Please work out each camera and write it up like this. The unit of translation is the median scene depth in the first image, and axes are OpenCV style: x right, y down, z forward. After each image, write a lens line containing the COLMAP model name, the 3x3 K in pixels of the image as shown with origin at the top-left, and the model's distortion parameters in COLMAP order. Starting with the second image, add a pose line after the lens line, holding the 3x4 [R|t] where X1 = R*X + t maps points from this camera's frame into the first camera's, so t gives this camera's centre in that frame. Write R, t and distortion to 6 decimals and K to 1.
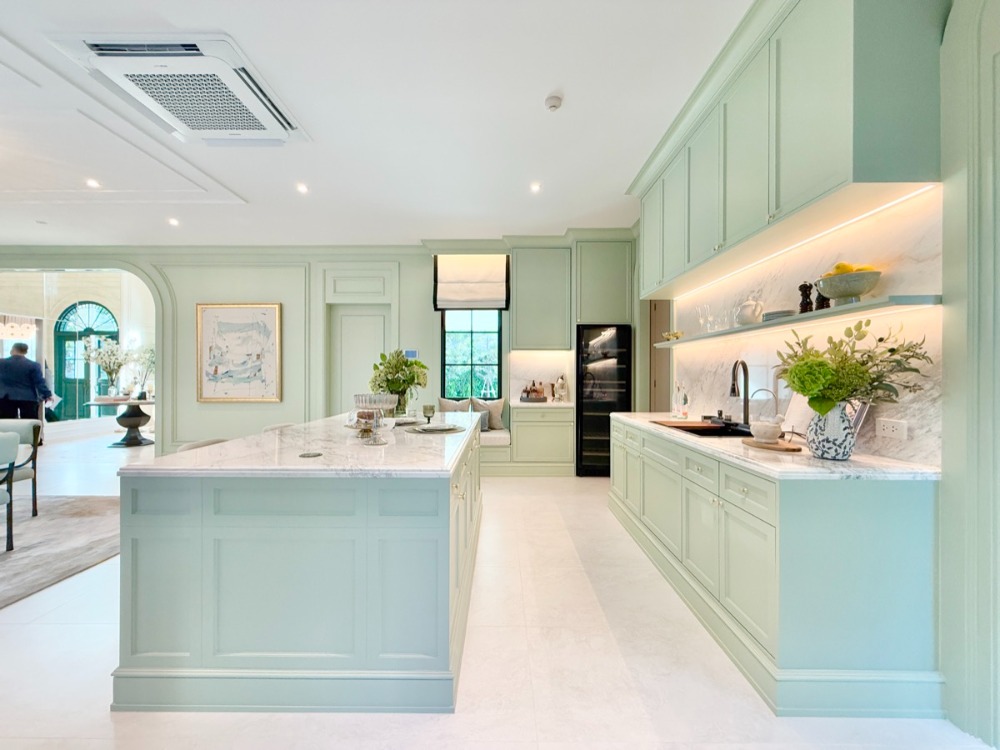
lens RADIAL K [[405.8, 0, 497.4], [0, 405.8, 376.1], [0, 0, 1]] dist [0.002933, -0.000377]
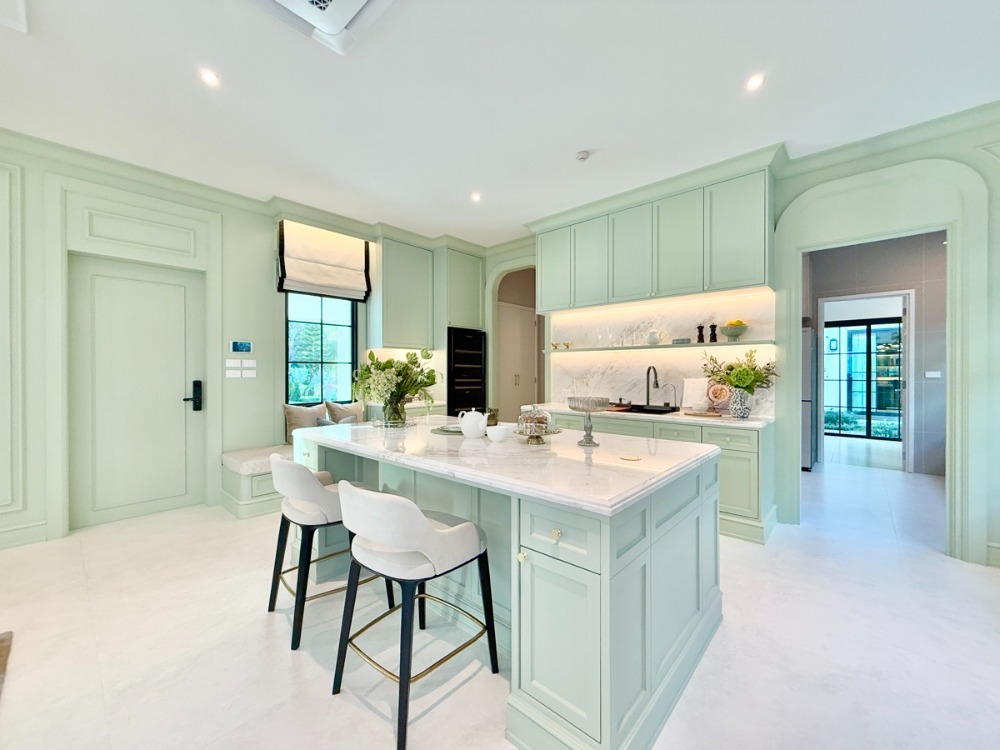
lens RADIAL K [[405.8, 0, 499.0], [0, 405.8, 373.0], [0, 0, 1]] dist [0.002933, -0.000377]
pose [[0.658640, -0.004634, 0.752444, -0.464367], [0.002796, 0.999989, 0.003711, -0.008317], [-0.752453, -0.000340, 0.658646, 0.182129]]
